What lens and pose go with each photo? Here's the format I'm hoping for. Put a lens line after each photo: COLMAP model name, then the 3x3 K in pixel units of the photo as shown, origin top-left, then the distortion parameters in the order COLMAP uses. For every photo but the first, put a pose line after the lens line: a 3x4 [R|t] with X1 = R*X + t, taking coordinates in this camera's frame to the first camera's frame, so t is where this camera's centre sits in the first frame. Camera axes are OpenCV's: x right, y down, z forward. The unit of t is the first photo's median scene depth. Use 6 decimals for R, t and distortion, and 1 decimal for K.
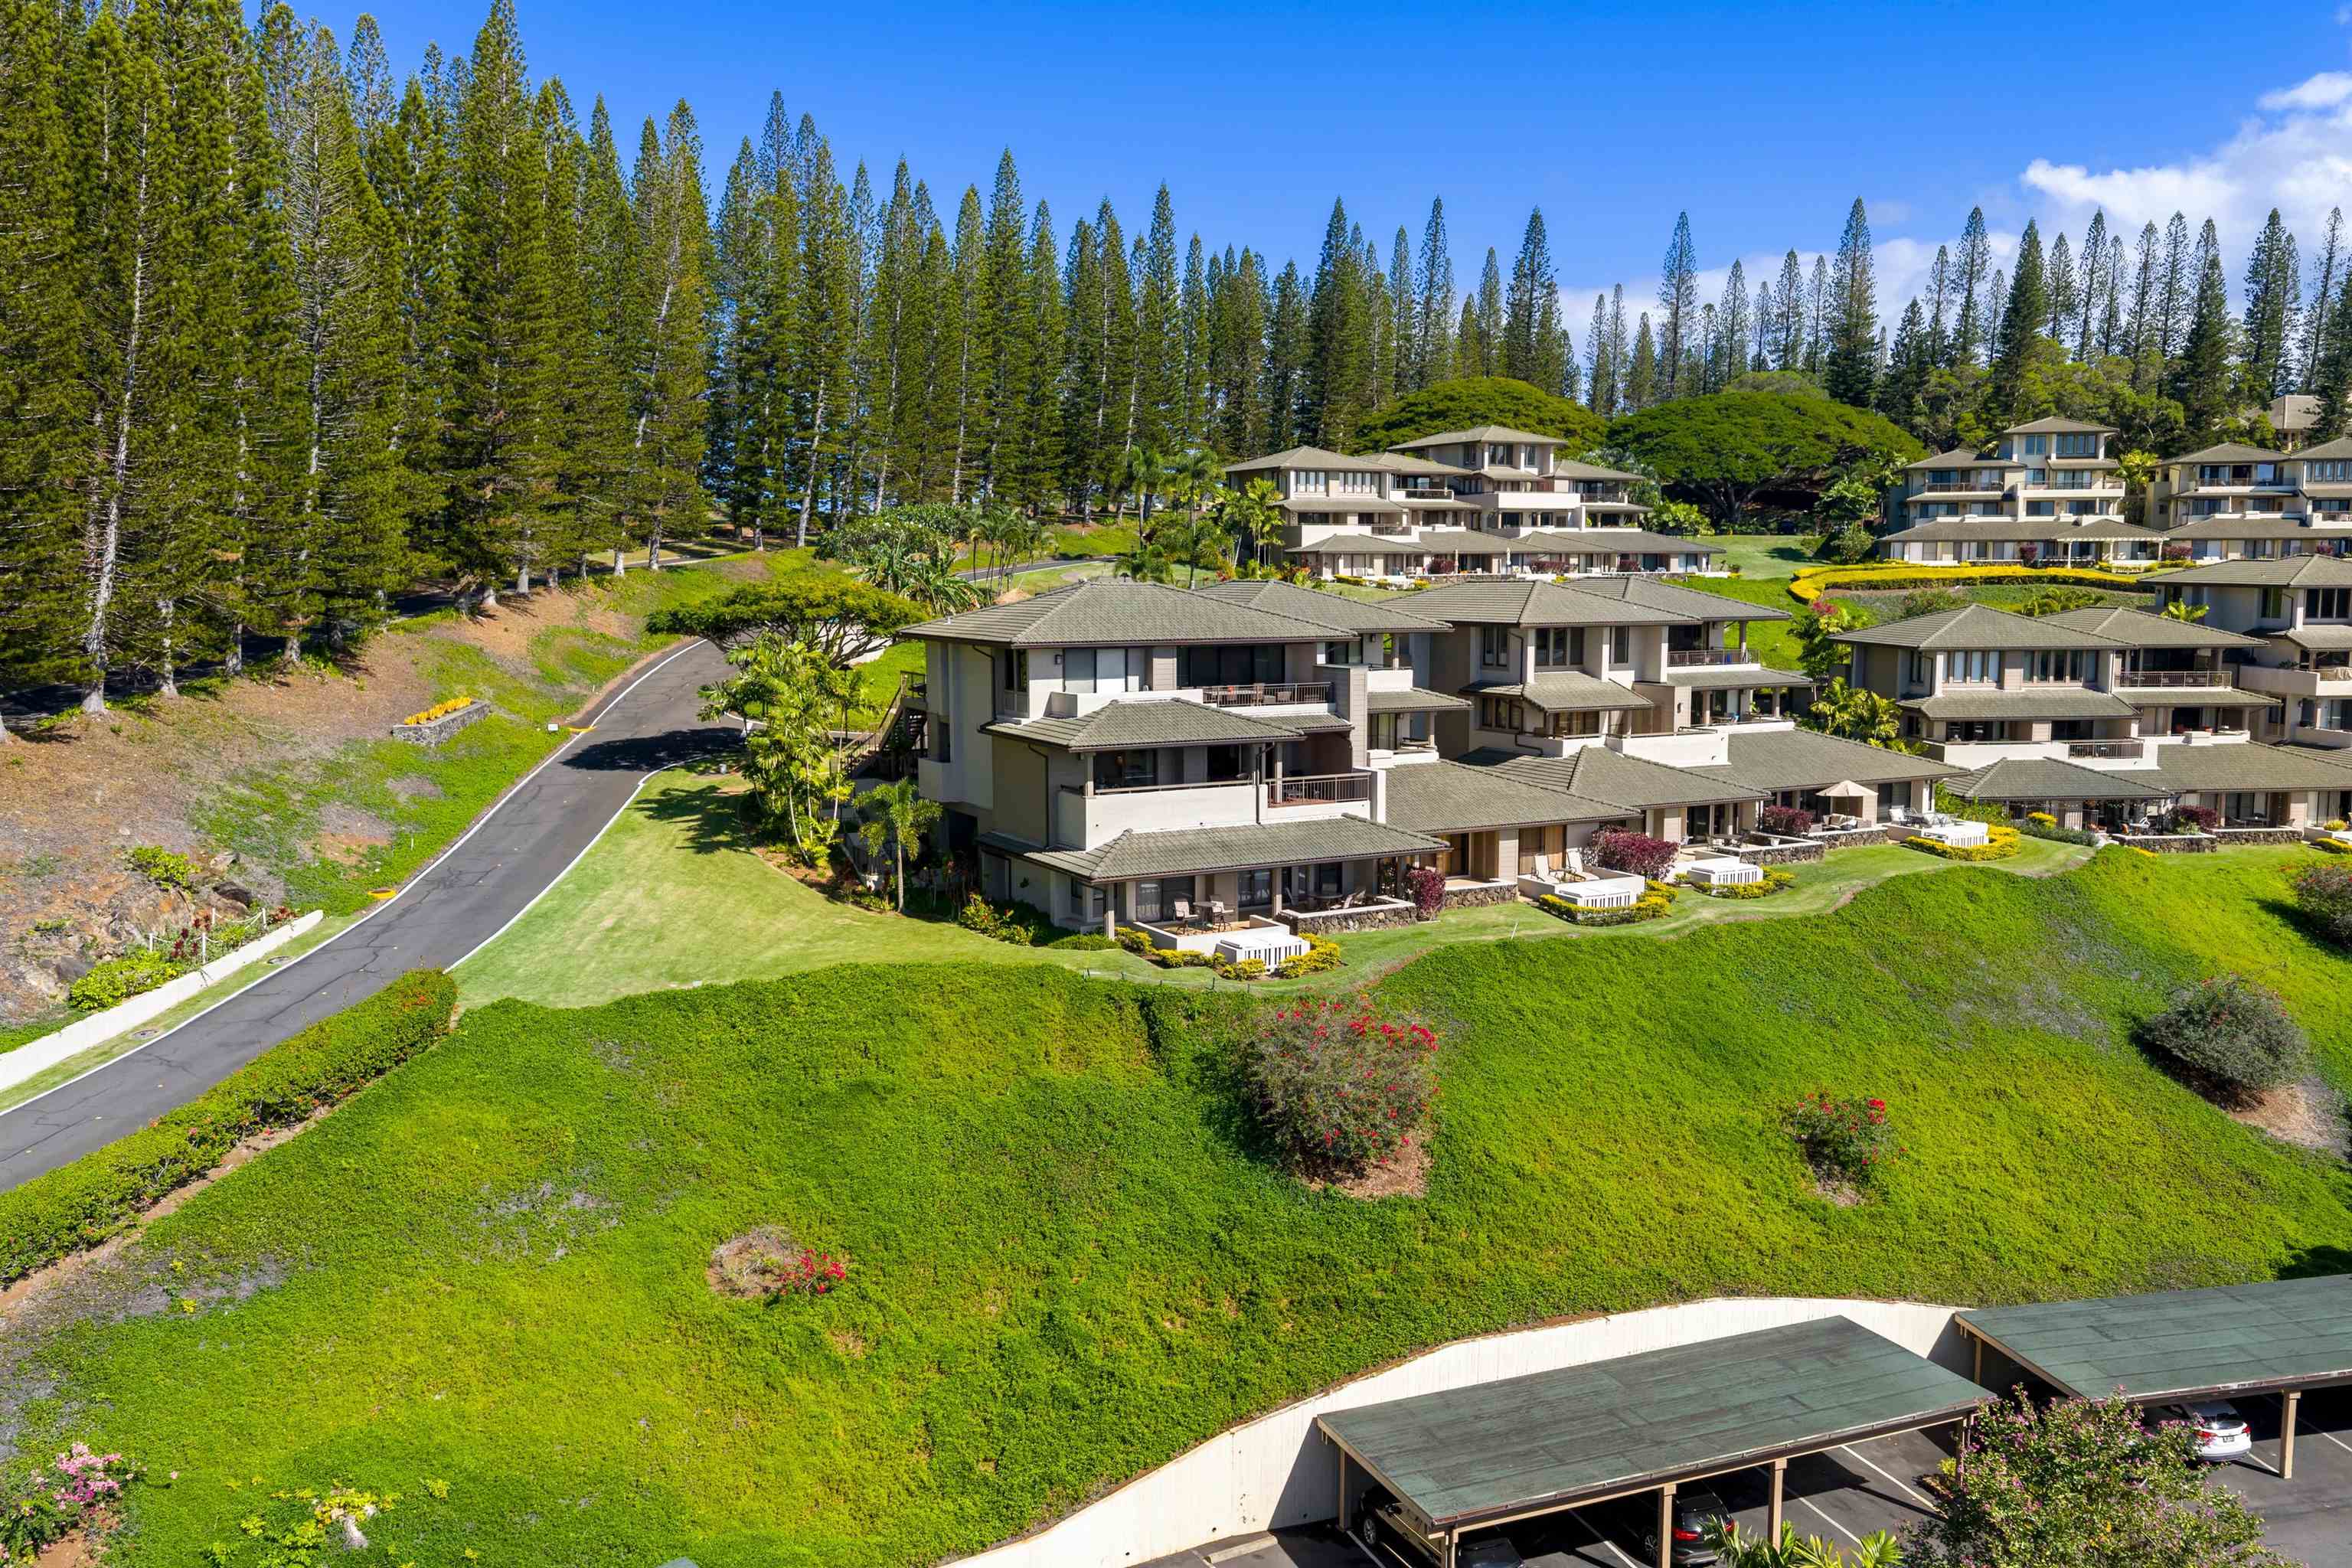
lens RADIAL K [[1970.7, 0, 1182.2], [0, 1970.7, 797.0], [0, 0, 1]] dist [0.011974, -0.011545]
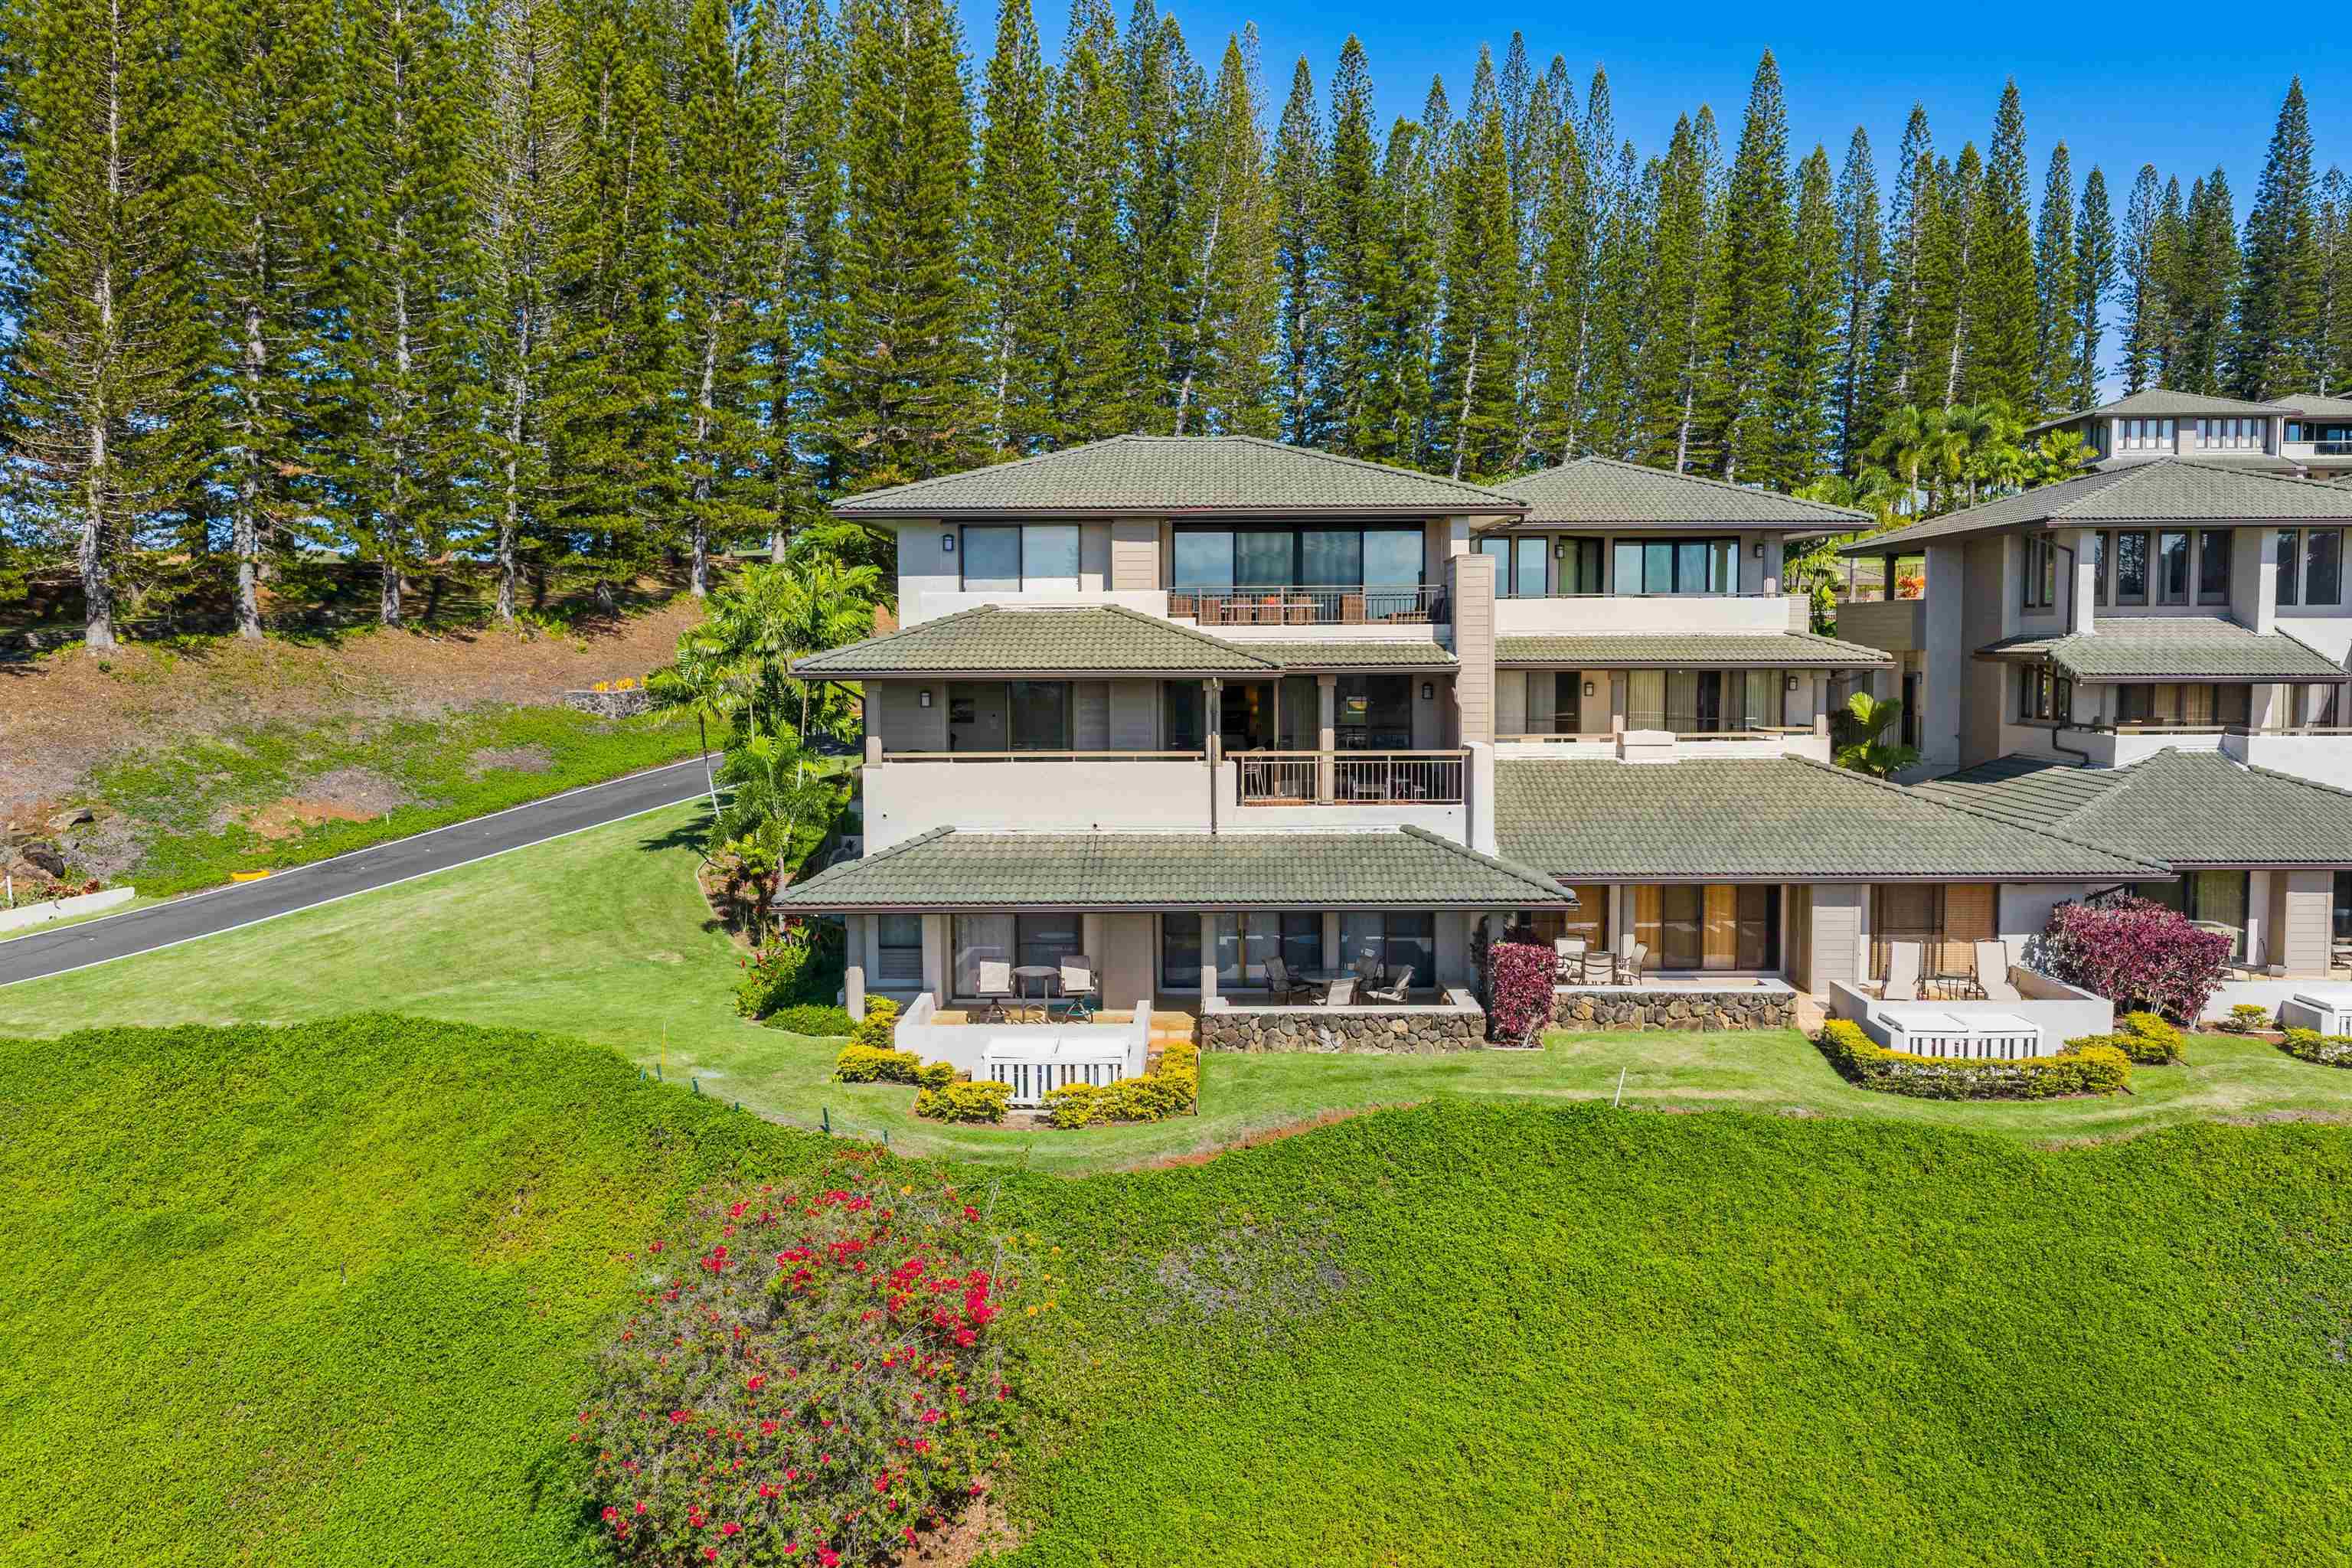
lens RADIAL K [[1970.7, 0, 1170.8], [0, 1970.7, 763.7], [0, 0, 1]] dist [0.011974, -0.011545]
pose [[0.863793, 0.028333, -0.503050, 0.269849], [-0.056251, 0.997599, -0.040402, 0.015589], [0.500698, 0.063196, 0.863312, 0.480299]]
